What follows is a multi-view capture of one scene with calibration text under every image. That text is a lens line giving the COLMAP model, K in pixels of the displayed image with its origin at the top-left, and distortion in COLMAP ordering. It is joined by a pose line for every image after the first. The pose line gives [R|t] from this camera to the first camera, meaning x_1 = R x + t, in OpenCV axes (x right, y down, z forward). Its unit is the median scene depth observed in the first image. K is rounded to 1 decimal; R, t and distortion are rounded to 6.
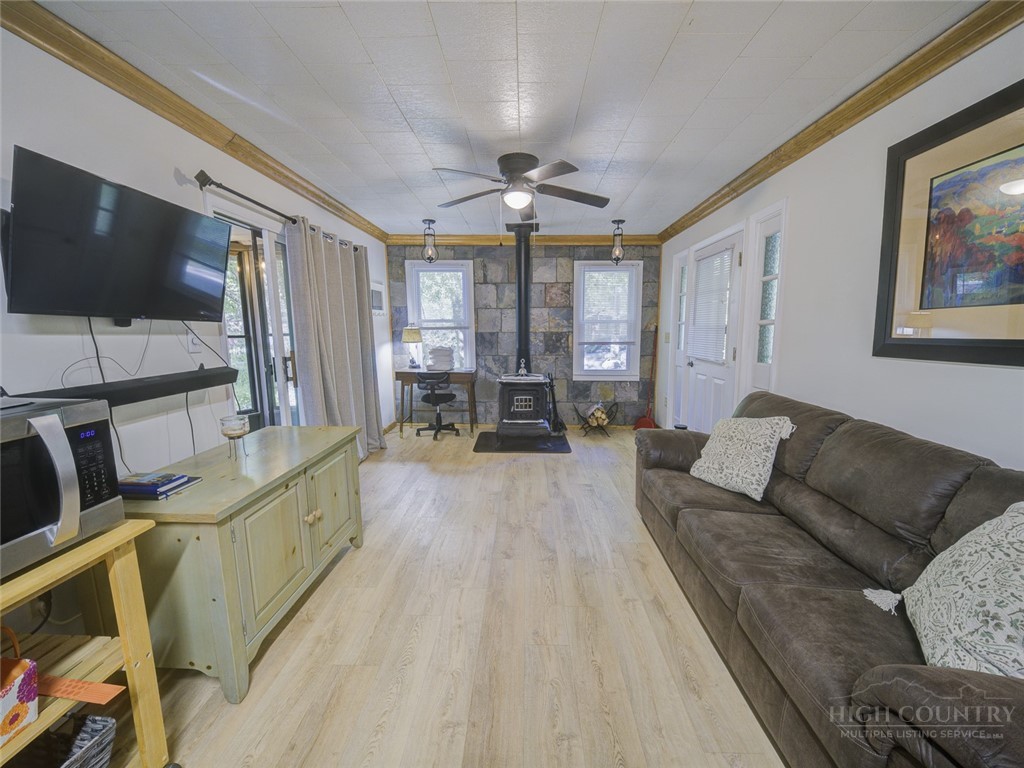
lens RADIAL K [[409.8, 0, 512.0], [0, 409.8, 384.0], [0, 0, 1]] dist [0.024592, -0.017077]
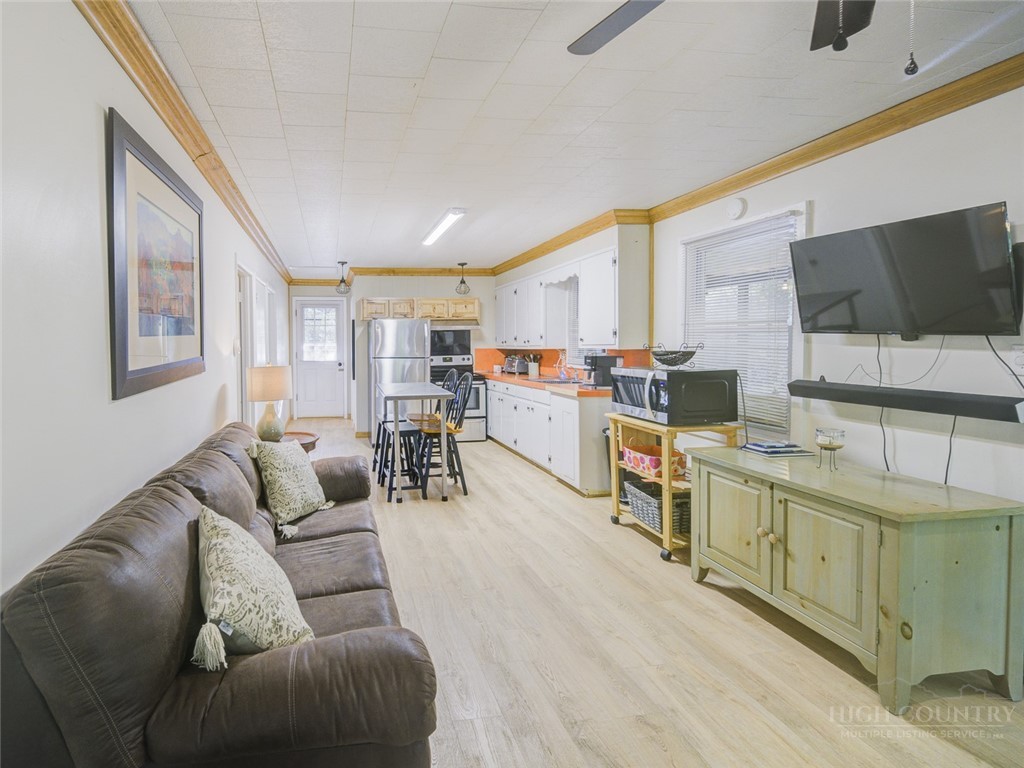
lens RADIAL K [[455.0, 0, 493.7], [0, 455.0, 373.4], [0, 0, 1]] dist [0.016090, -0.012127]
pose [[-0.937439, 0.026875, -0.347111, 0.170059], [-0.046049, 0.978685, 0.200139, -0.083611], [0.345091, 0.203602, -0.916220, 0.587082]]
